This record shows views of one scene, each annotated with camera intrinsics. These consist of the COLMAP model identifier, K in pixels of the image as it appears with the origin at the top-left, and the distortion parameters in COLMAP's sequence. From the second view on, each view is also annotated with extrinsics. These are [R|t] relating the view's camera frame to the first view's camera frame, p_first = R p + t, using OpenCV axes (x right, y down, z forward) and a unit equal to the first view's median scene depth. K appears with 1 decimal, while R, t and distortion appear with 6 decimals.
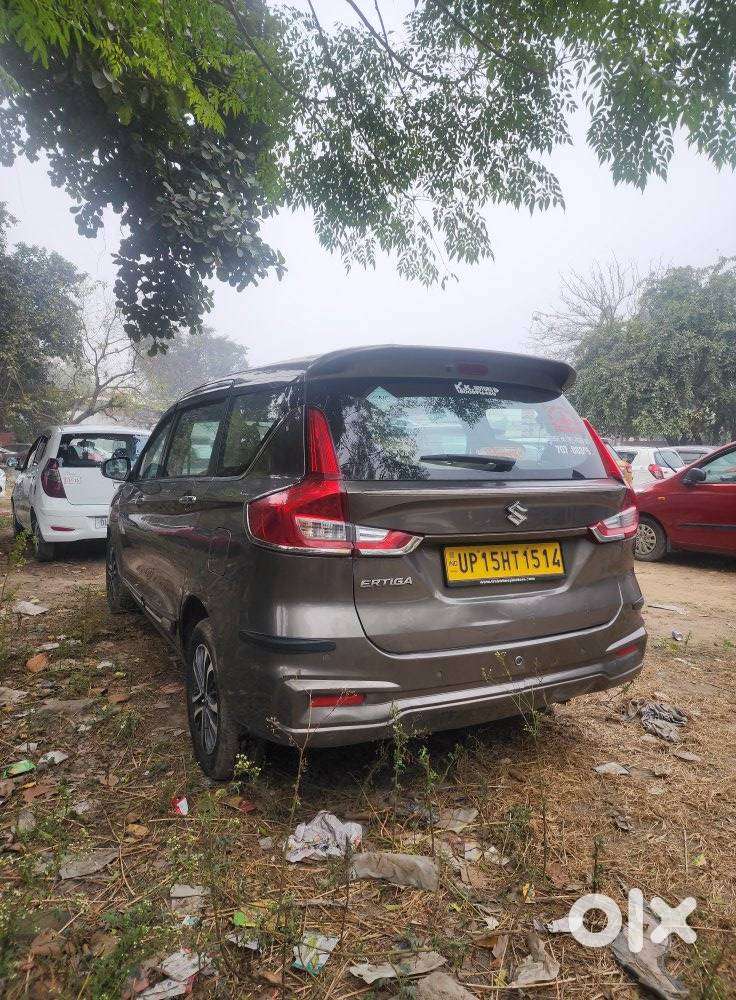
lens RADIAL K [[684.2, 0, 380.3], [0, 684.2, 501.2], [0, 0, 1]] dist [0.070102, -0.078748]
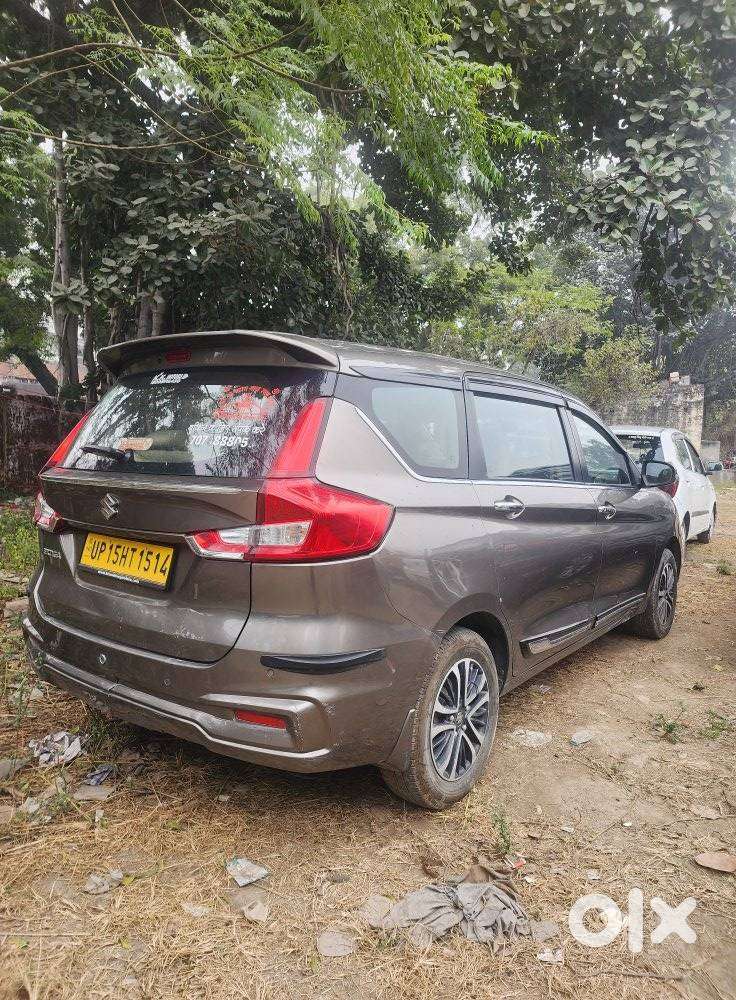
lens RADIAL K [[688.9, 0, 382.3], [0, 688.9, 496.7], [0, 0, 1]] dist [0.070026, -0.079770]
pose [[0.416024, 0.058398, -0.907477, 1.208616], [-0.069941, 0.997035, 0.032098, -0.052374], [0.906660, 0.050117, 0.418874, 0.920263]]
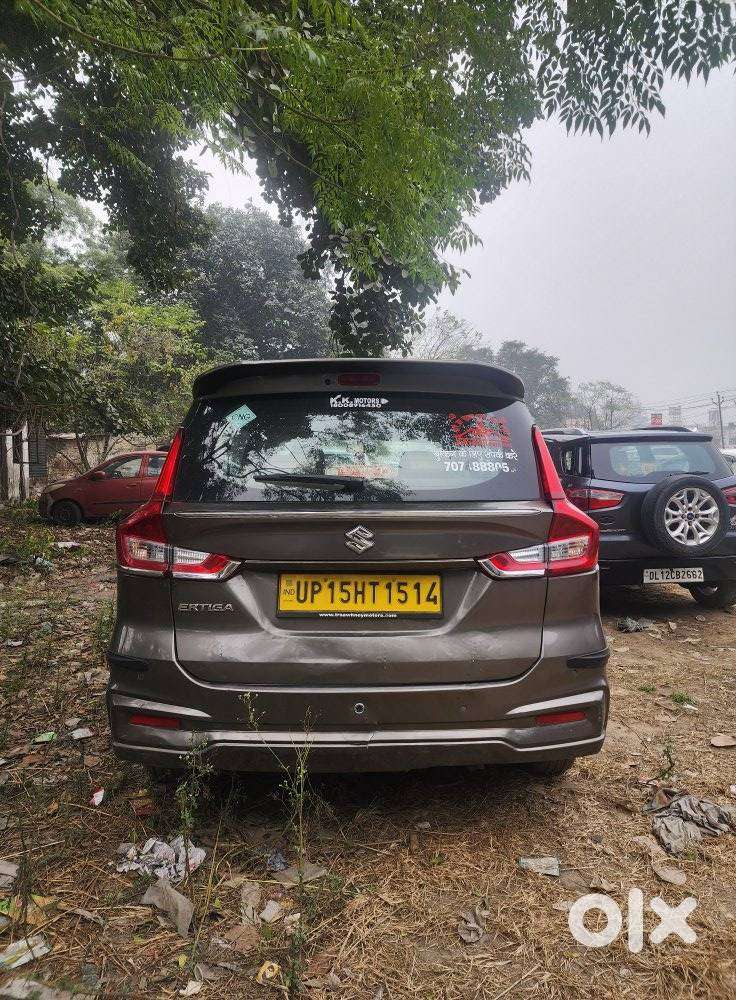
lens RADIAL K [[684.2, 0, 382.7], [0, 684.2, 497.1], [0, 0, 1]] dist [0.068591, -0.078472]
pose [[0.882478, 0.003214, -0.470343, 0.628697], [-0.014508, 0.999687, -0.020390, -0.019318], [0.470131, 0.024818, 0.882248, 0.229249]]
